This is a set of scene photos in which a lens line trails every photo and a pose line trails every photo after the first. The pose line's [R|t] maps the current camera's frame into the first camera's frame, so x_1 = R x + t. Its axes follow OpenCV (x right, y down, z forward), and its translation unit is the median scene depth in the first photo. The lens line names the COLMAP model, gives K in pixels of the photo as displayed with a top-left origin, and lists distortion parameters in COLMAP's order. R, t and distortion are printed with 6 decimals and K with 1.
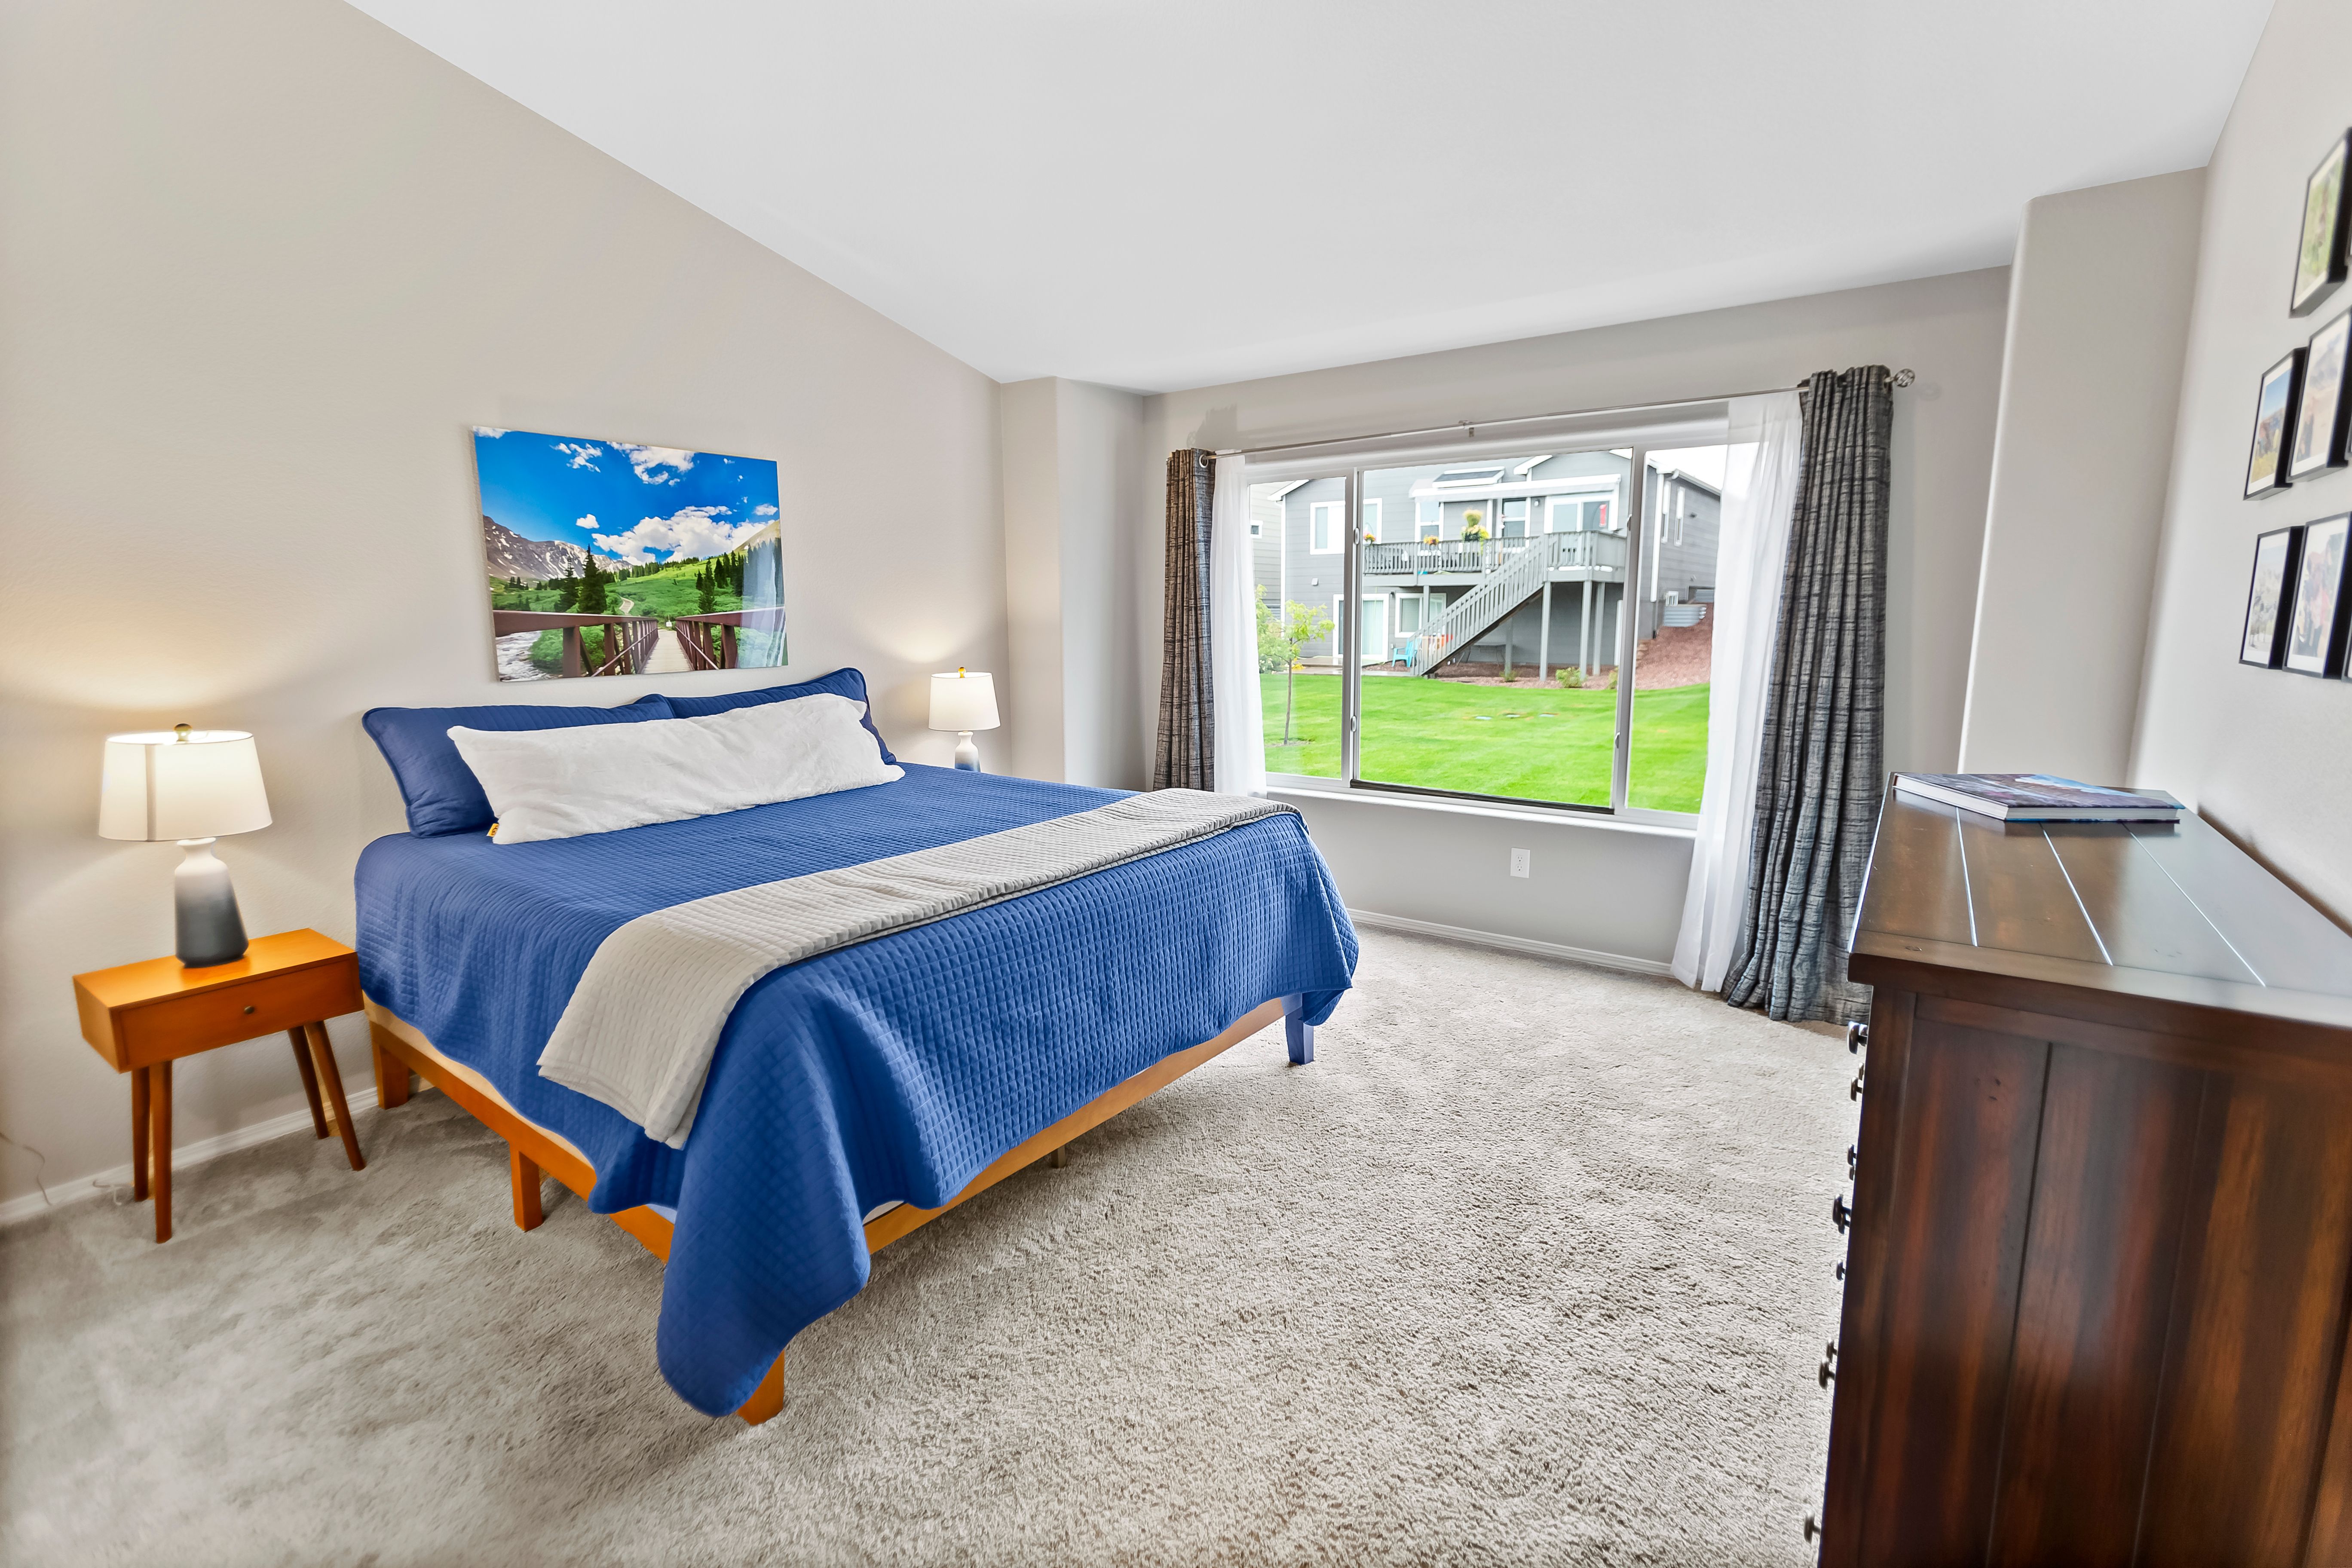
lens RADIAL K [[1115.4, 0, 1176.0], [0, 1115.4, 773.0], [0, 0, 1]] dist [0.002999, 0.004261]
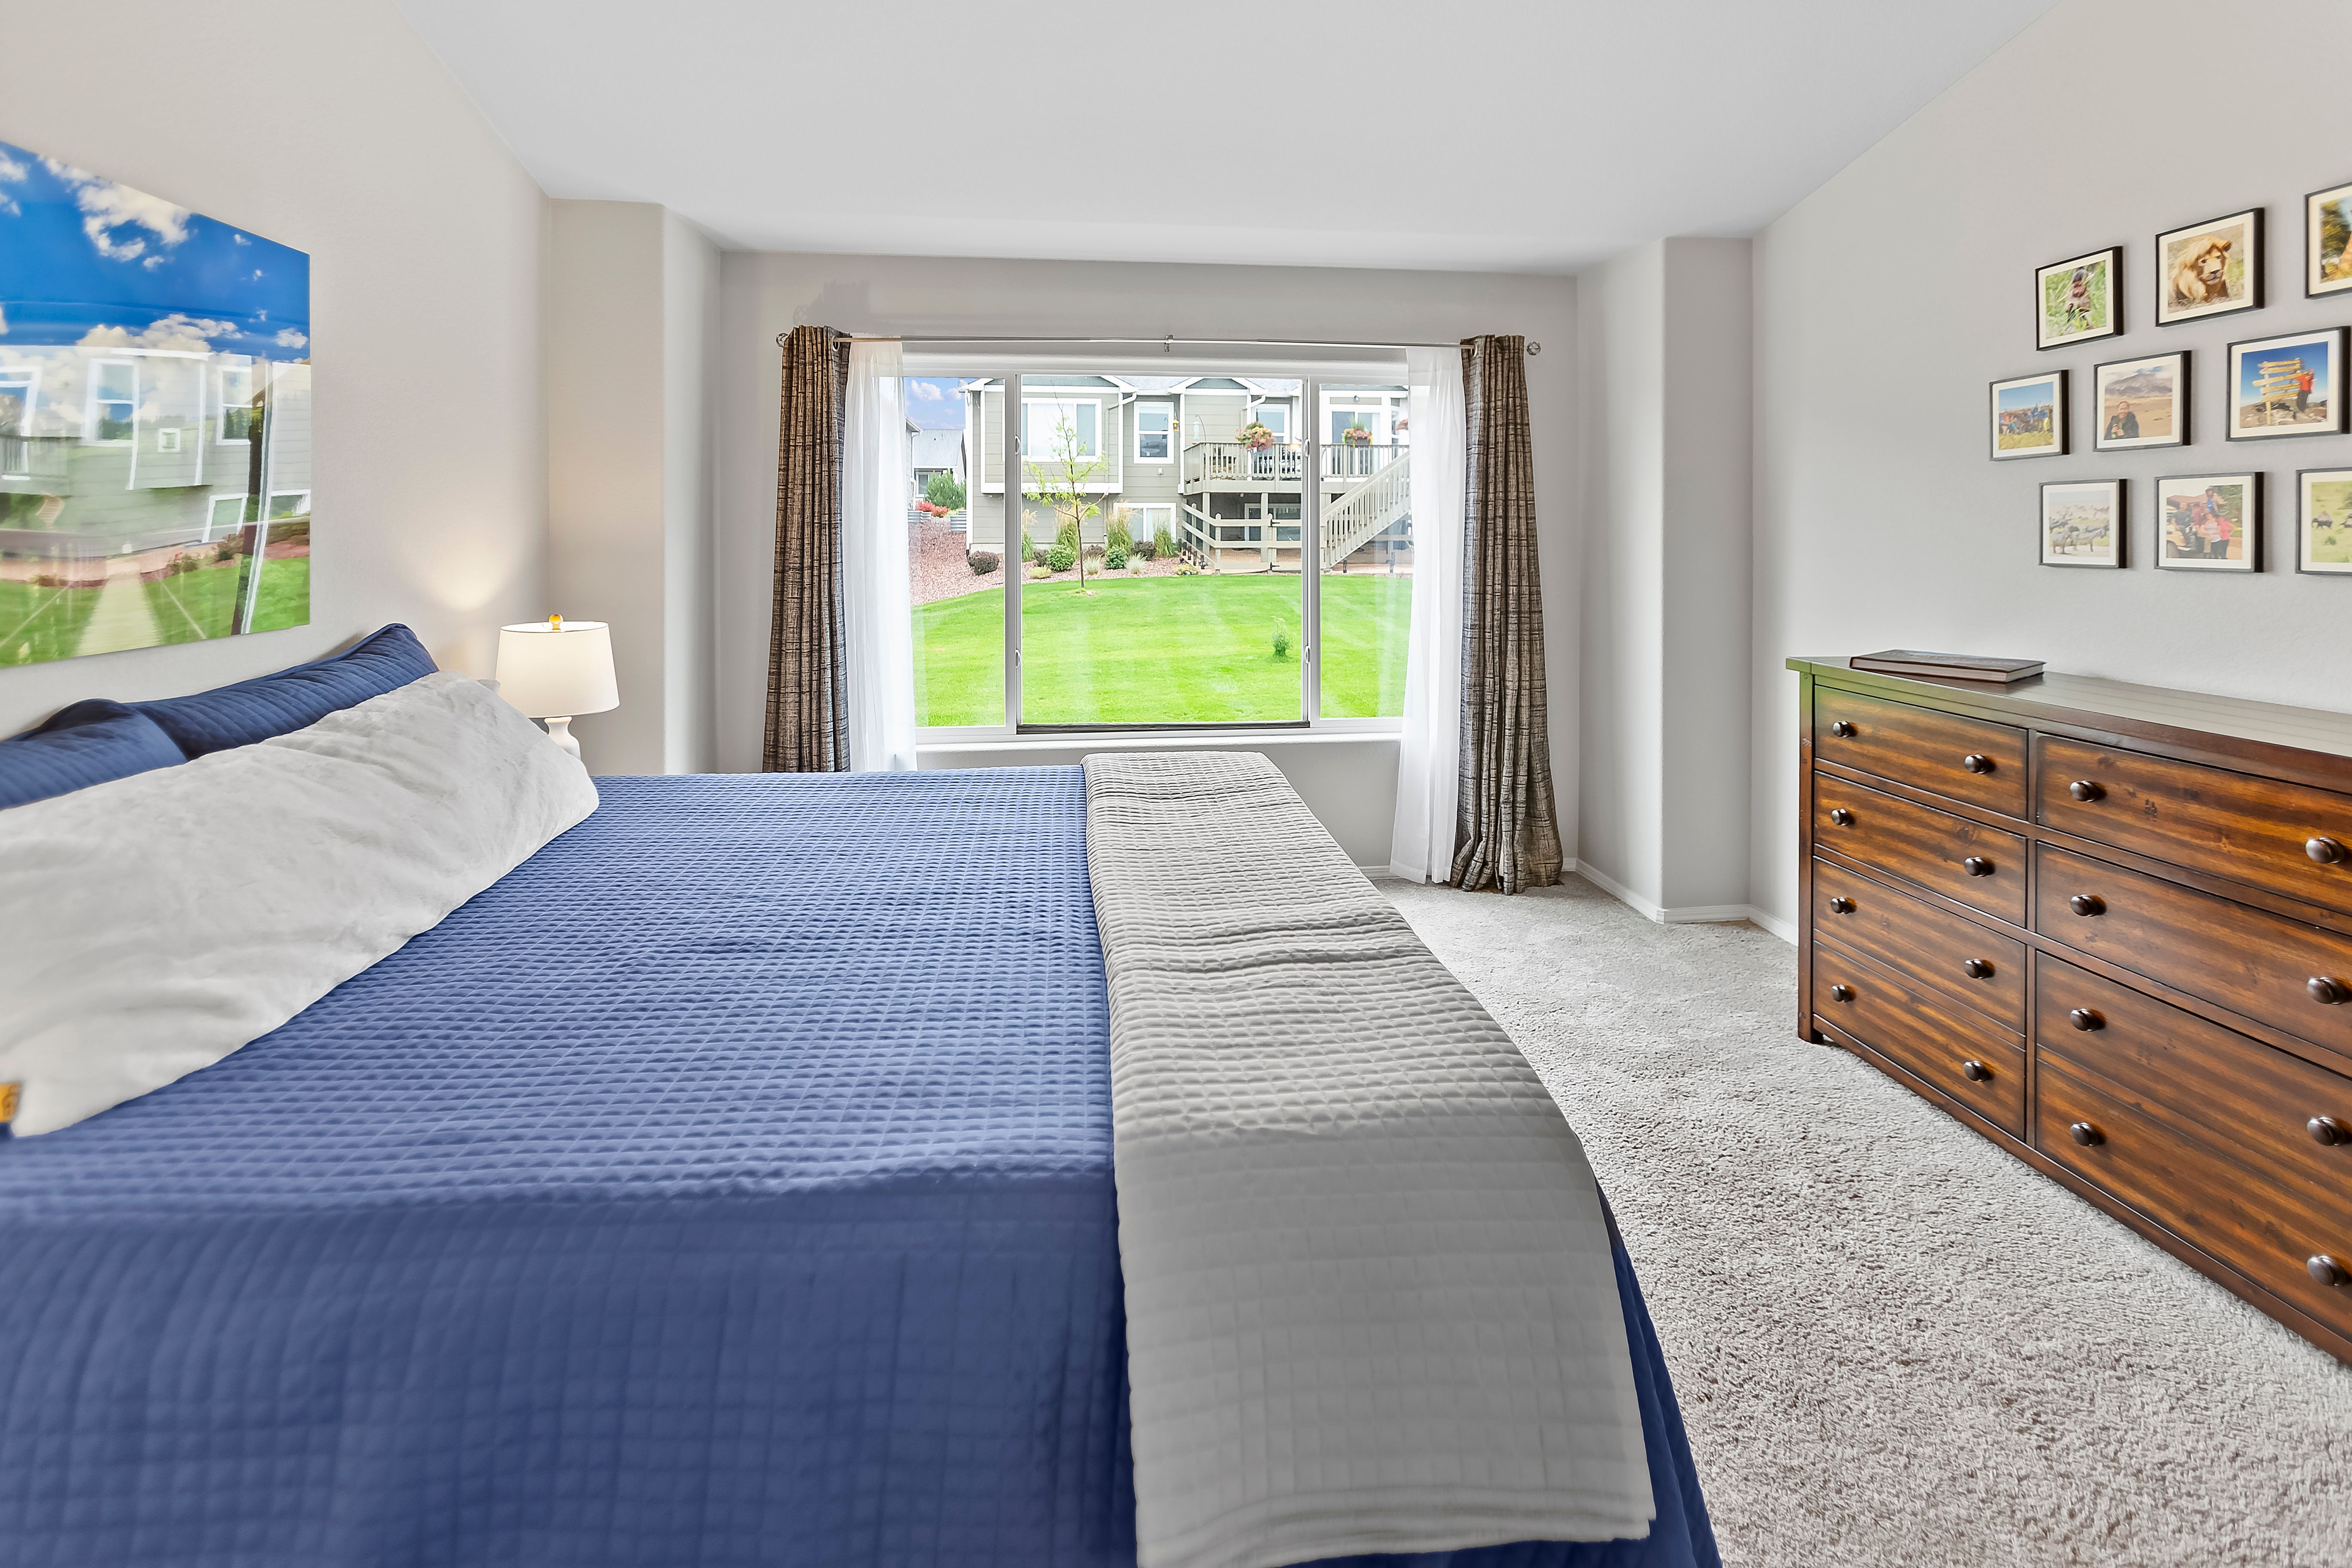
lens RADIAL K [[1153.8, 0, 1193.0], [0, 1153.8, 526.1], [0, 0, 1]] dist [0.013872, 0.000203]
pose [[0.716722, 0.006100, 0.697332, -0.474669], [0.100384, 0.988645, -0.111824, -0.042474], [-0.690096, 0.150147, 0.707971, 0.336281]]
